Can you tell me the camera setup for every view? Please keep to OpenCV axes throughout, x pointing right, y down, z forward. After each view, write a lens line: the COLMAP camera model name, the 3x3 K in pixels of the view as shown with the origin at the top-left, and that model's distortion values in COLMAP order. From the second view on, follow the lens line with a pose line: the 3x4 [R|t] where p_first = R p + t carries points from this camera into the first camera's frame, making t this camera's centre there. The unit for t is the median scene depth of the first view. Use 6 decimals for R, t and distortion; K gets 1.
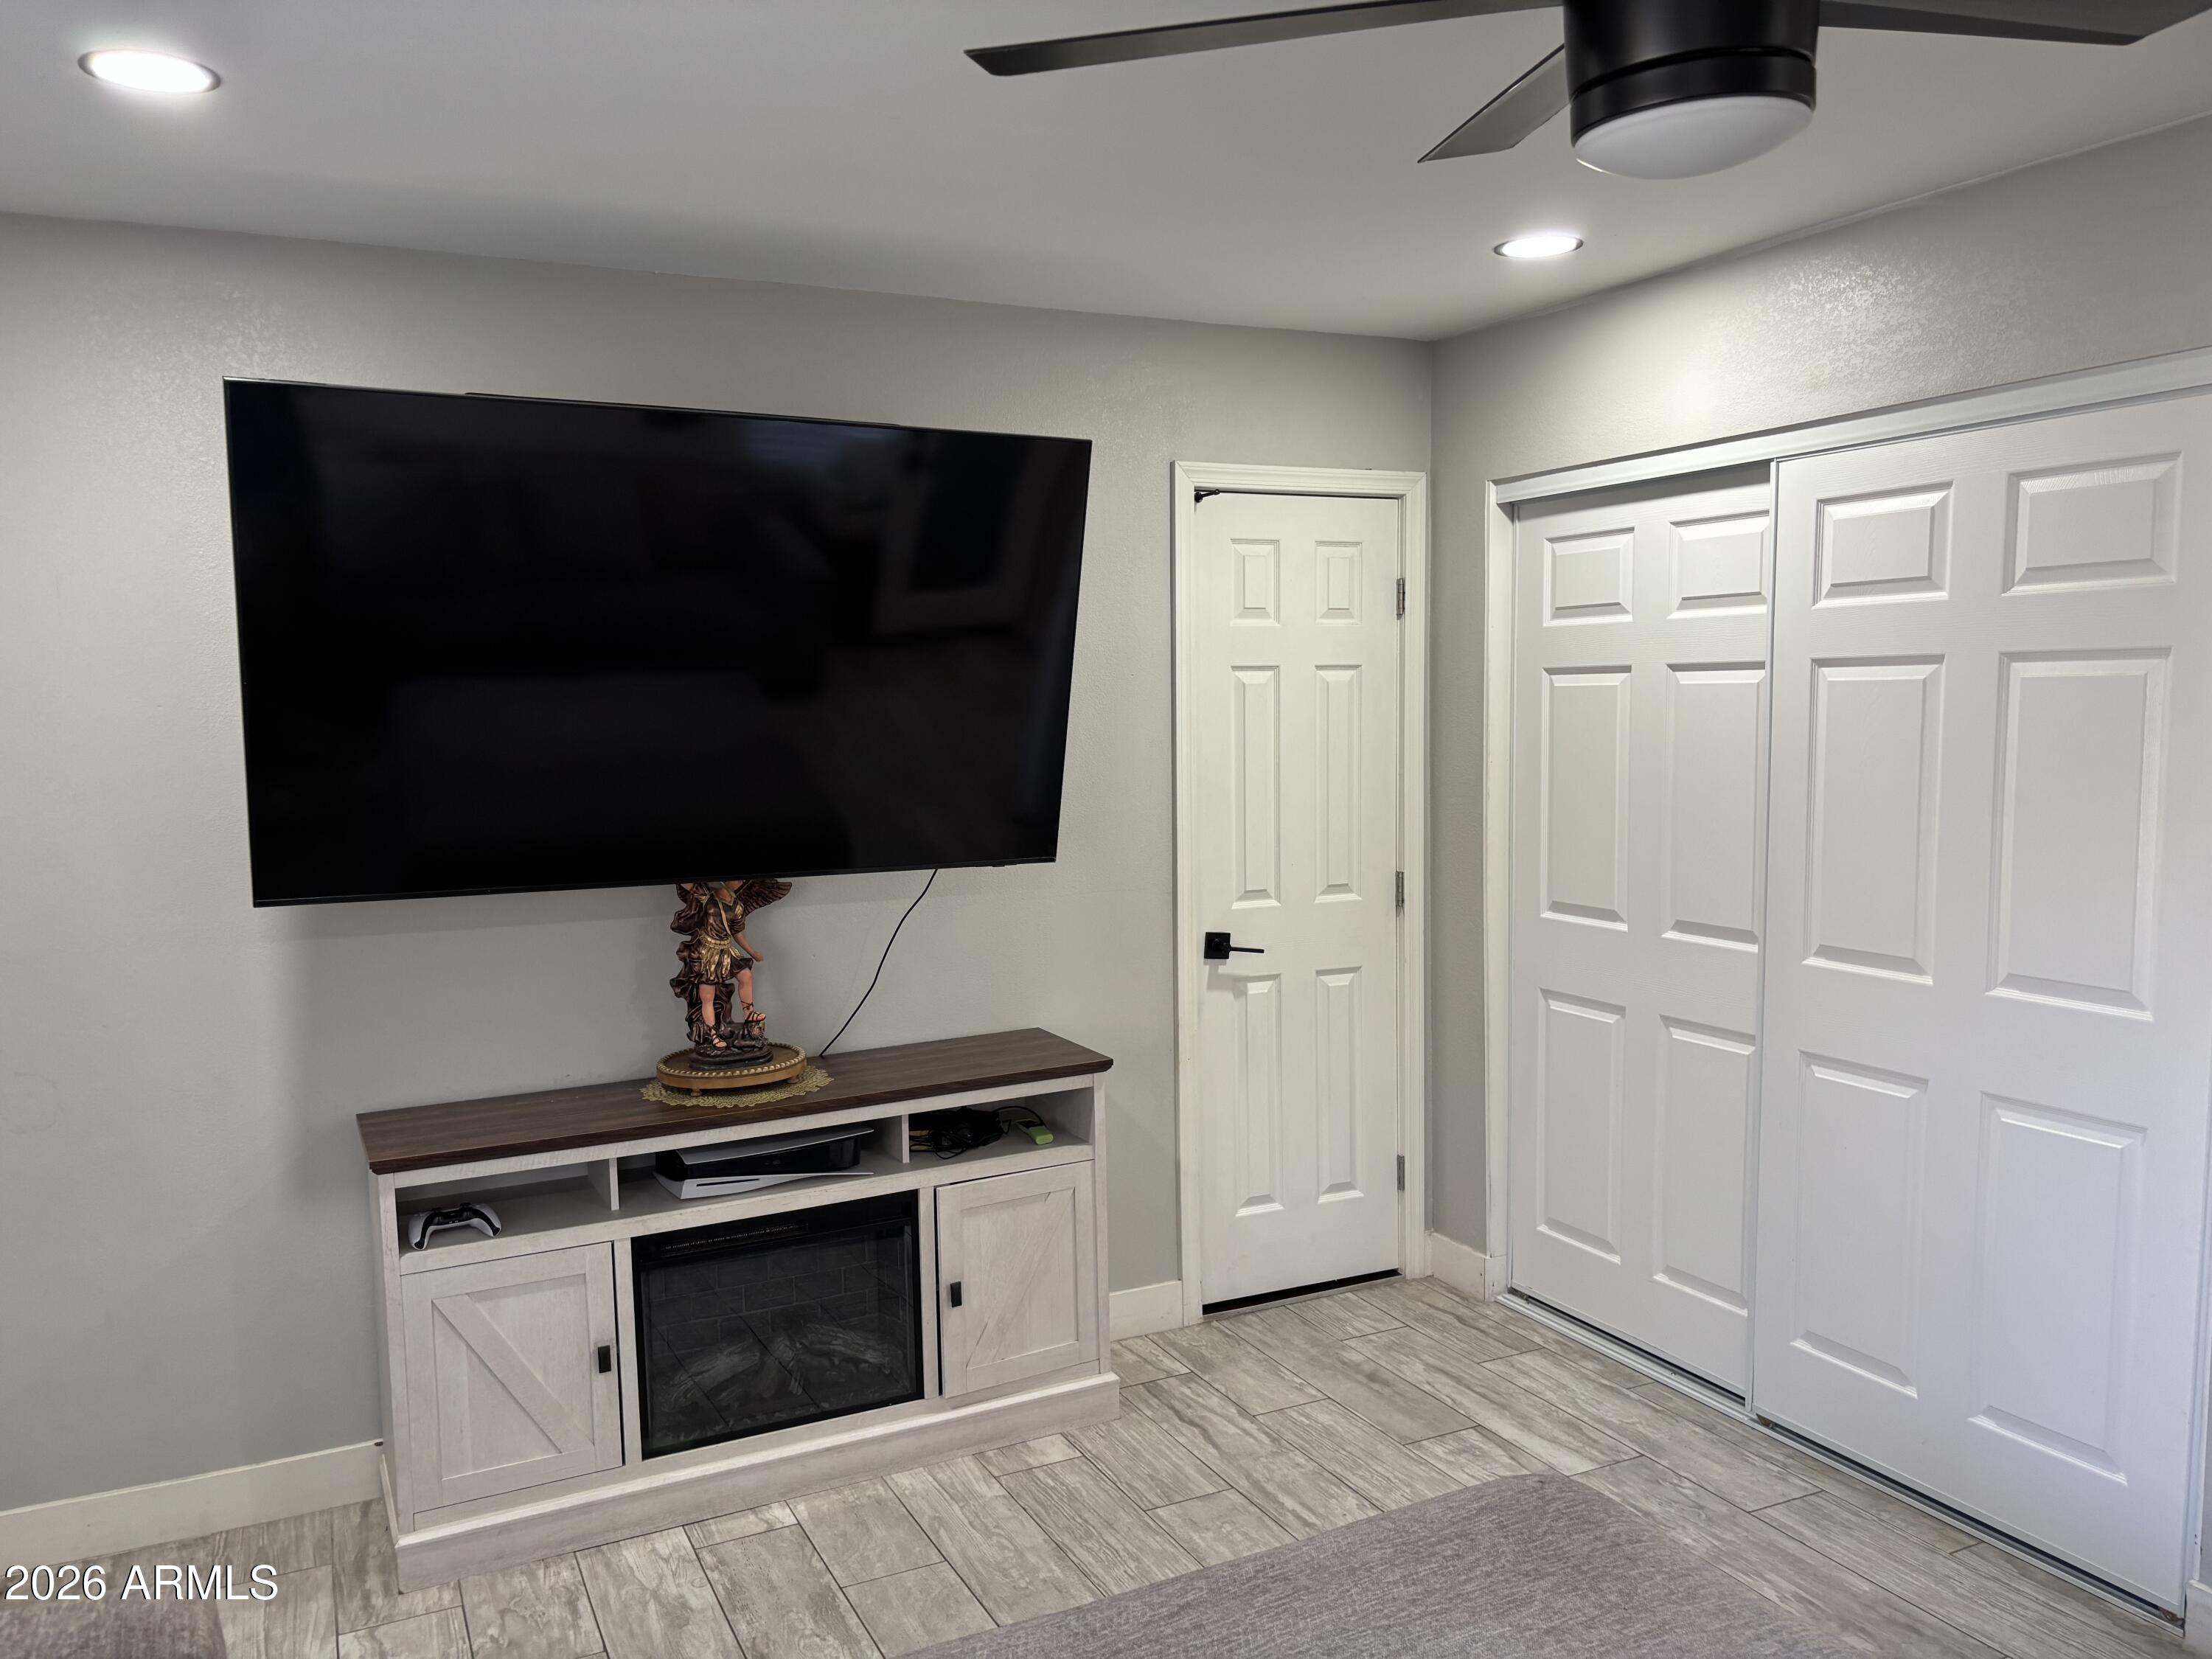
lens RADIAL K [[1664.8, 0, 1109.7], [0, 1664.8, 831.5], [0, 0, 1]] dist [0.031969, -0.046958]
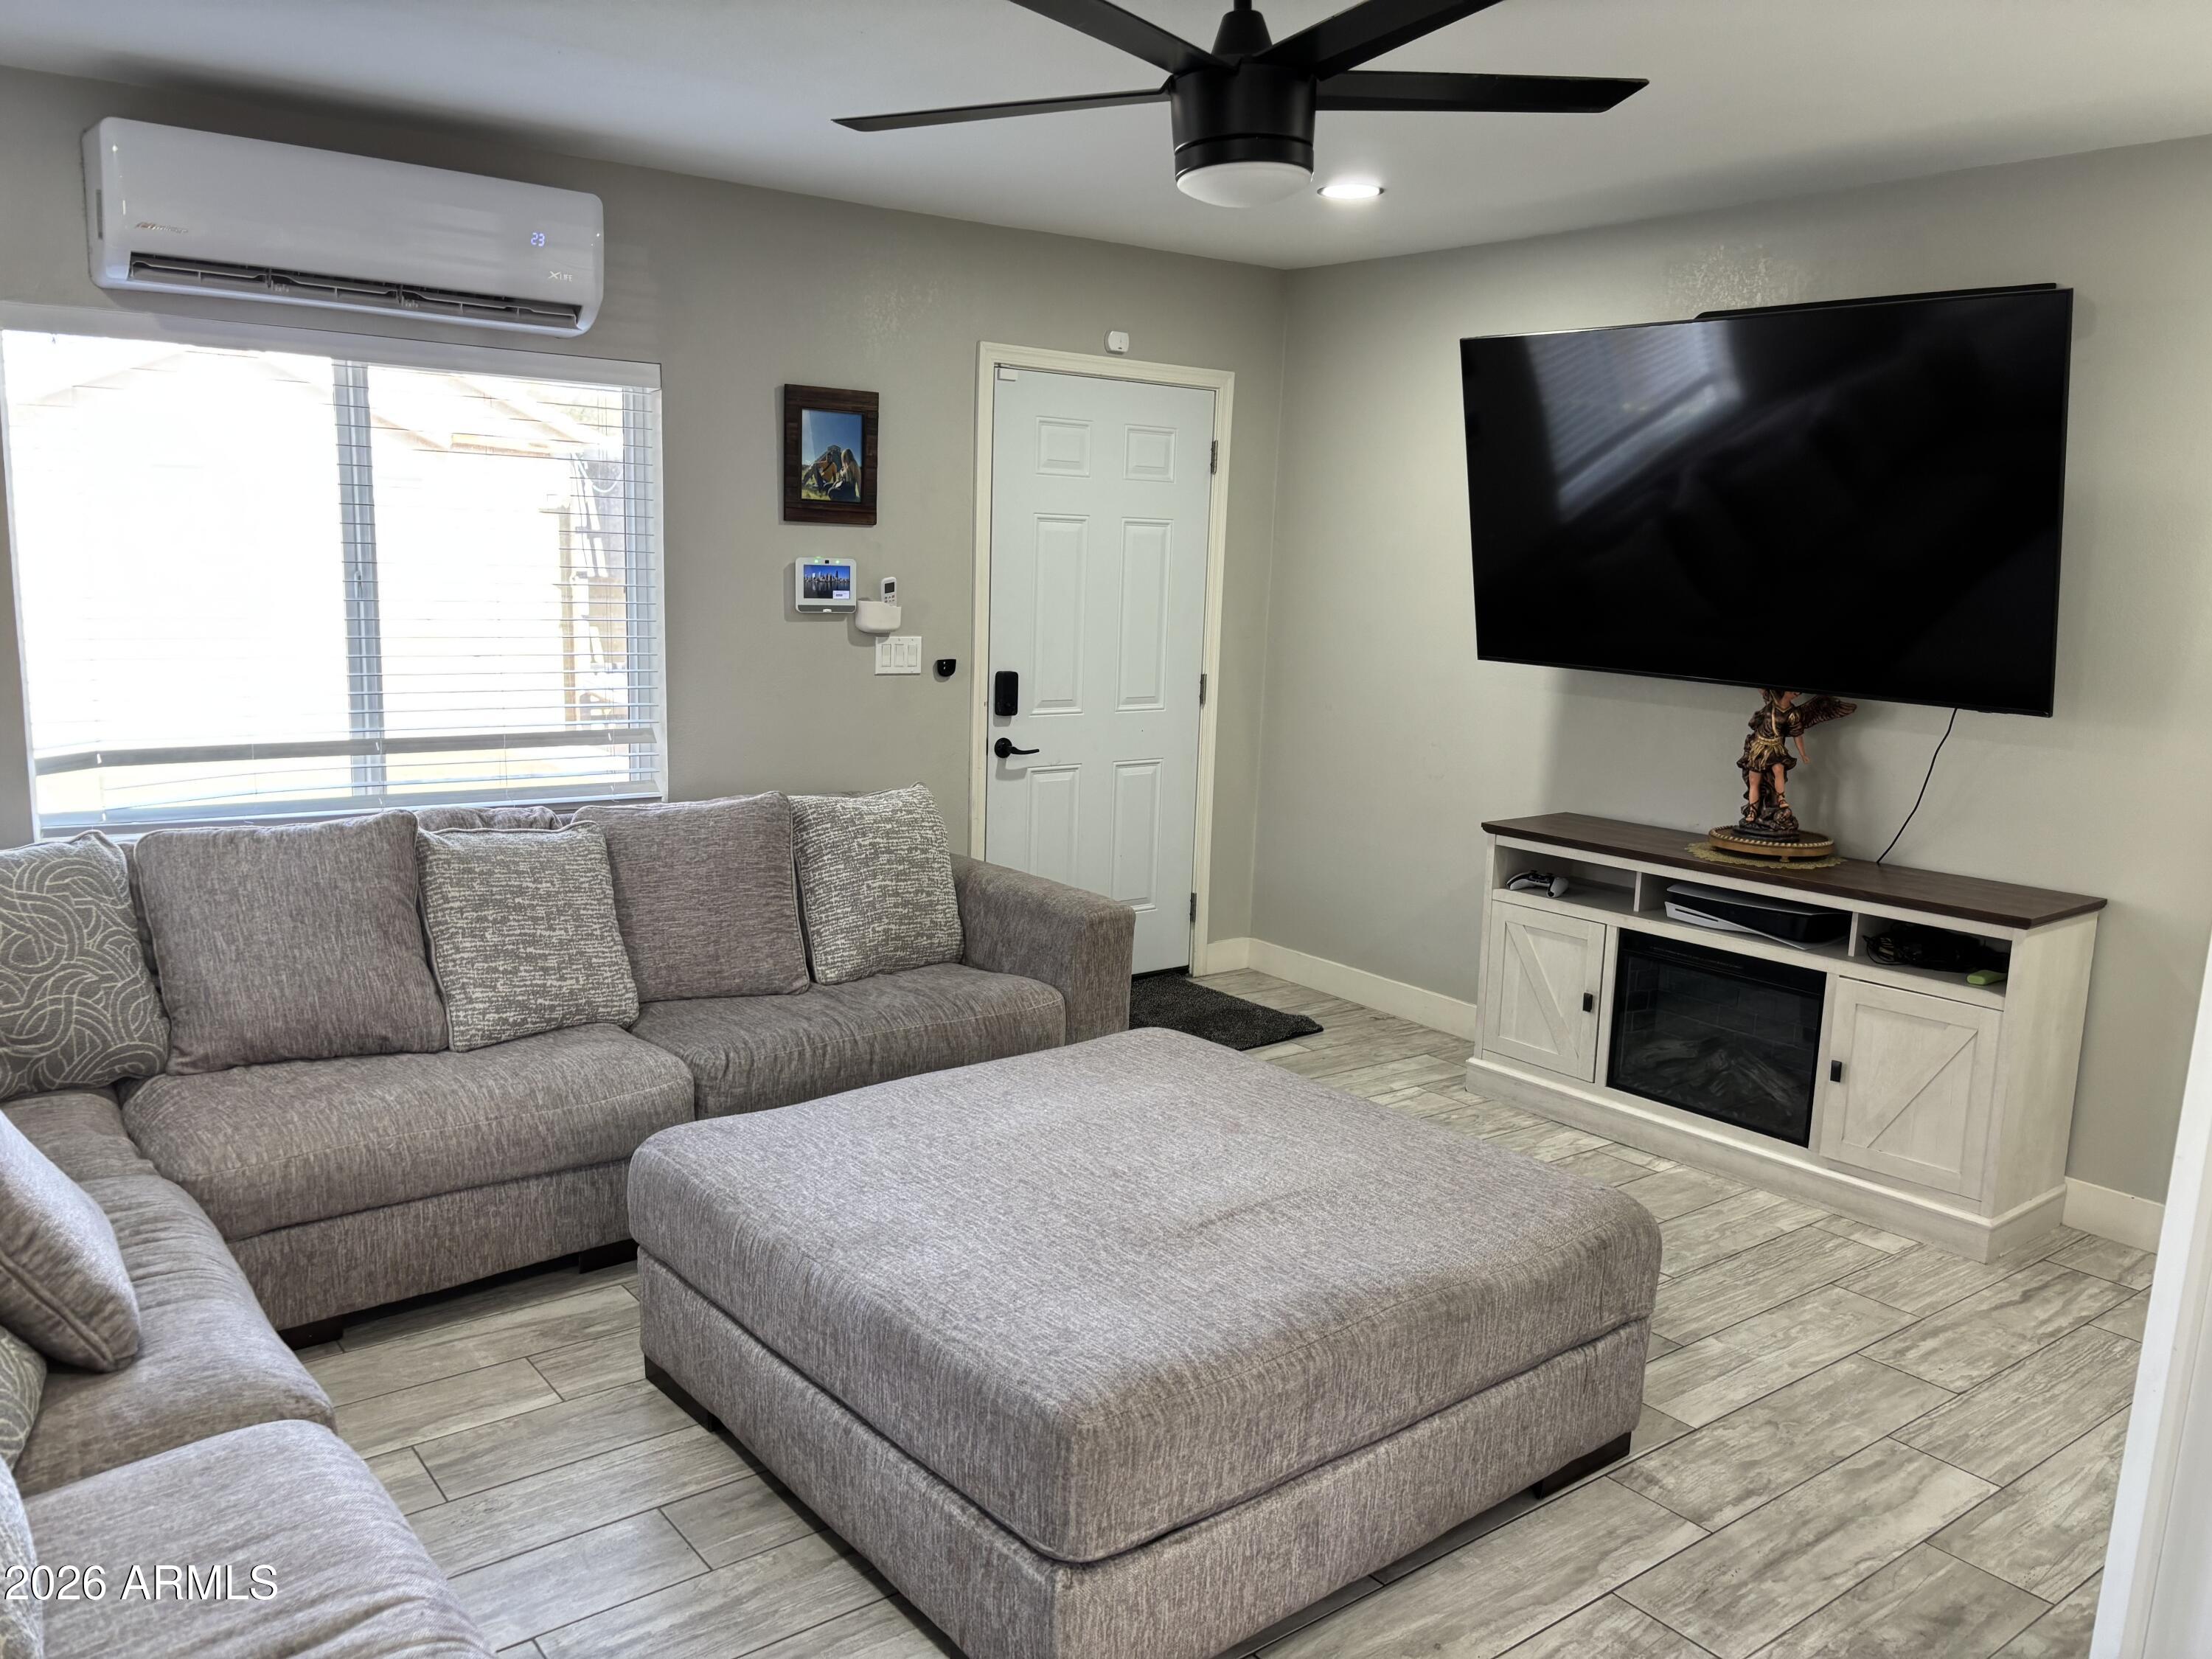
lens RADIAL K [[1664.8, 0, 1086.6], [0, 1664.8, 853.4], [0, 0, 1]] dist [0.031969, -0.046958]
pose [[0.195160, 0.198877, -0.960396, 0.903757], [-0.114070, 0.977182, 0.179173, -0.016505], [0.974115, 0.074585, 0.213393, 0.247537]]
